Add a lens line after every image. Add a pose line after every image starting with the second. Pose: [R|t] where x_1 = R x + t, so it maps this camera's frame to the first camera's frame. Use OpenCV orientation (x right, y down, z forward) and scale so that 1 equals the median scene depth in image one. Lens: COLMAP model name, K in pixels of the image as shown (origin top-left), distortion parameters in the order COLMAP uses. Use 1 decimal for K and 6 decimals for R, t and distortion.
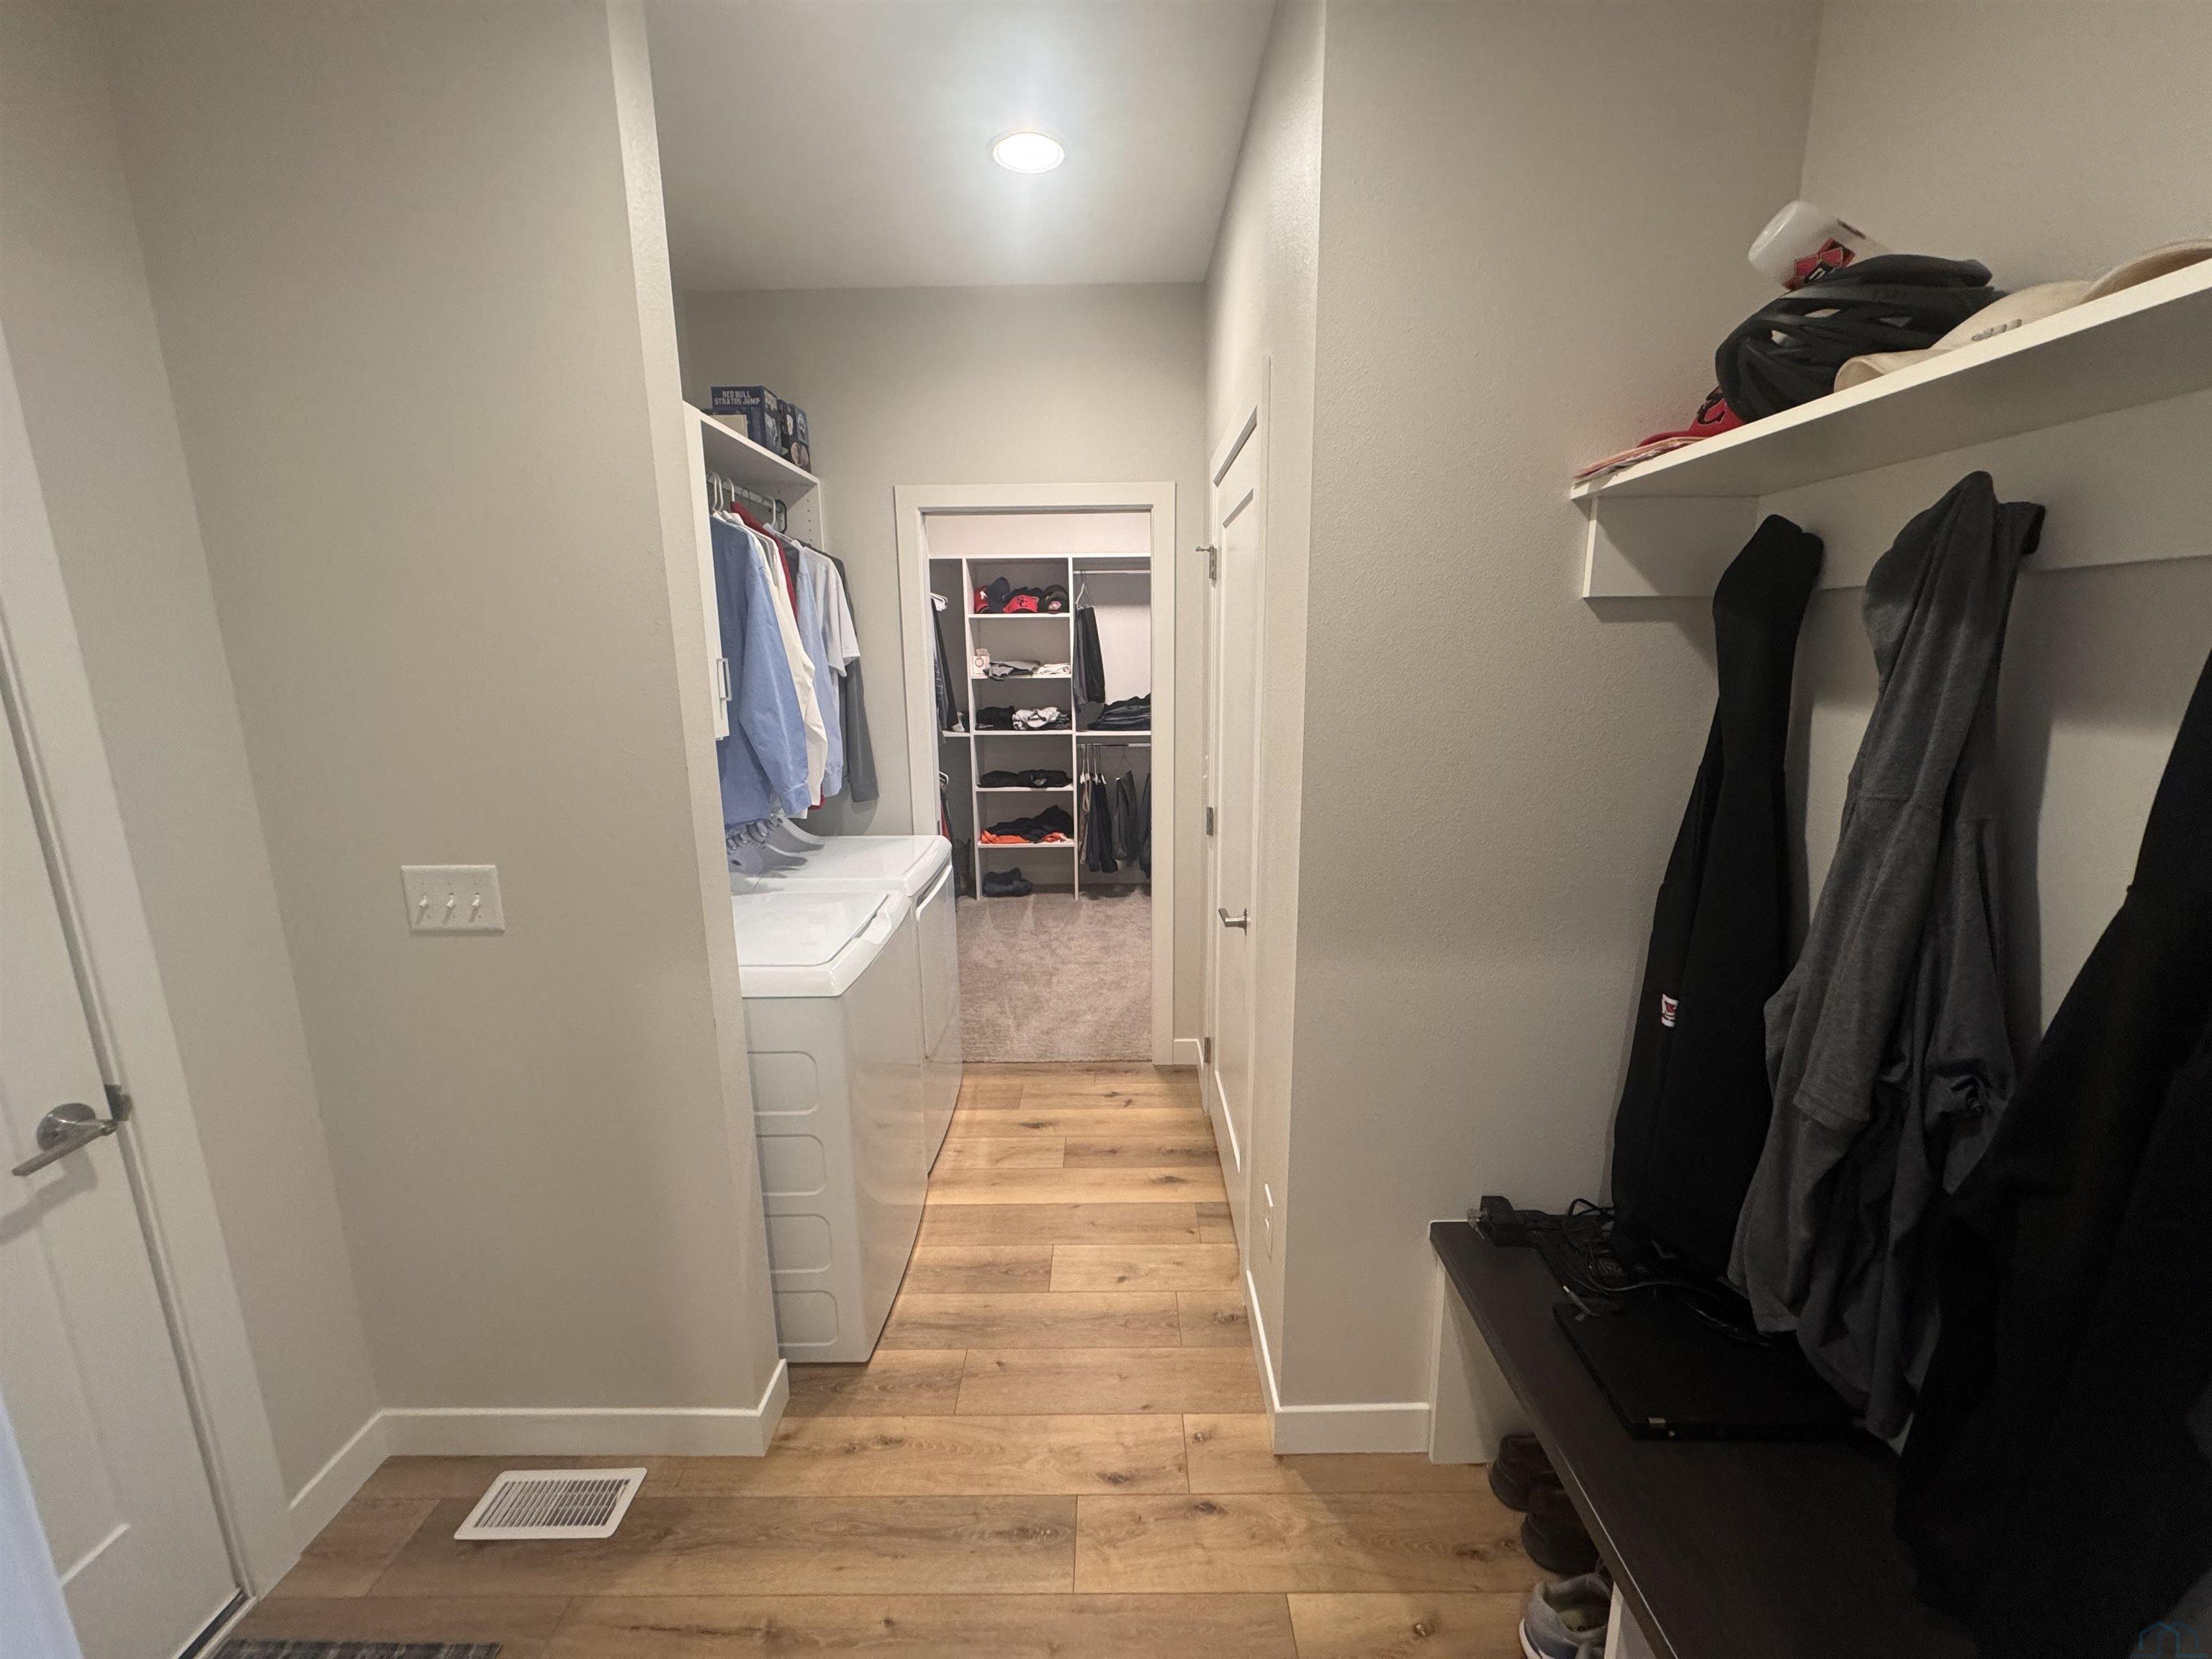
lens RADIAL K [[878.0, 0, 1107.4], [0, 878.0, 826.2], [0, 0, 1]] dist [0.000595, -0.000266]
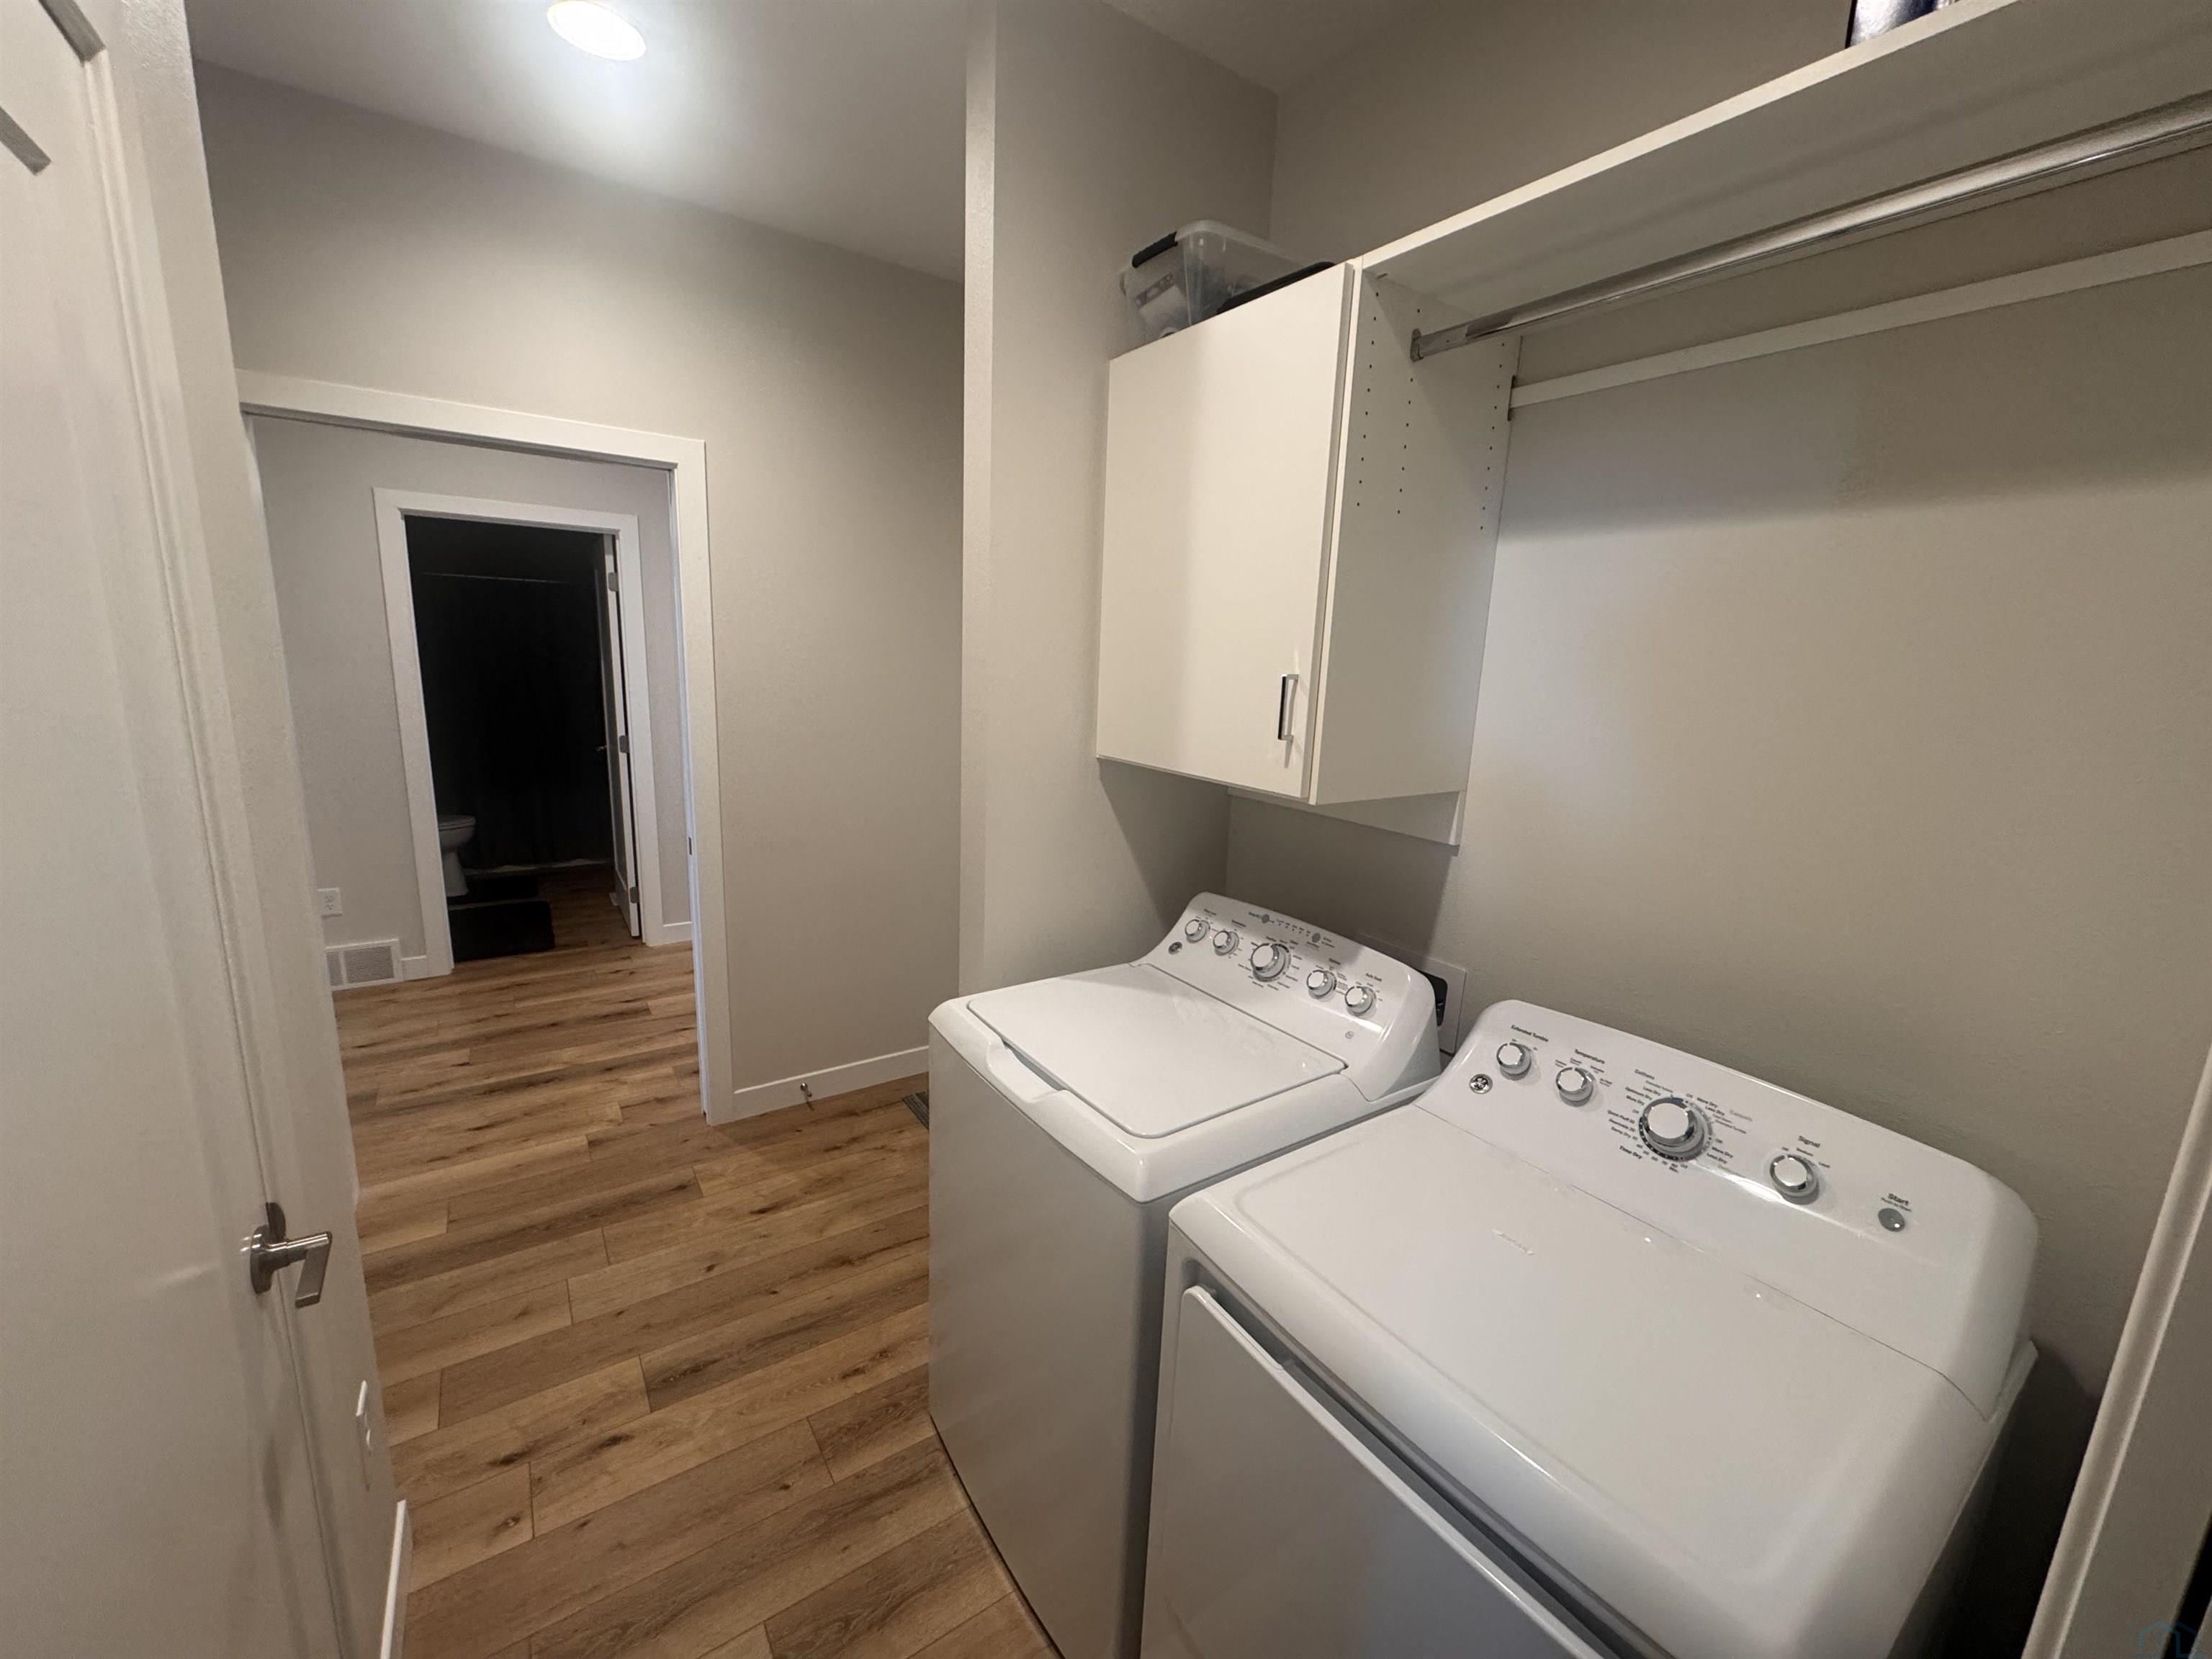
lens RADIAL K [[878.0, 0, 1105.9], [0, 878.0, 827.0], [0, 0, 1]] dist [0.000595, -0.000266]
pose [[-0.820740, 0.098321, -0.562777, 0.045179], [-0.134685, 0.924014, 0.357853, -0.381318], [0.555198, 0.369502, -0.745133, 1.850565]]
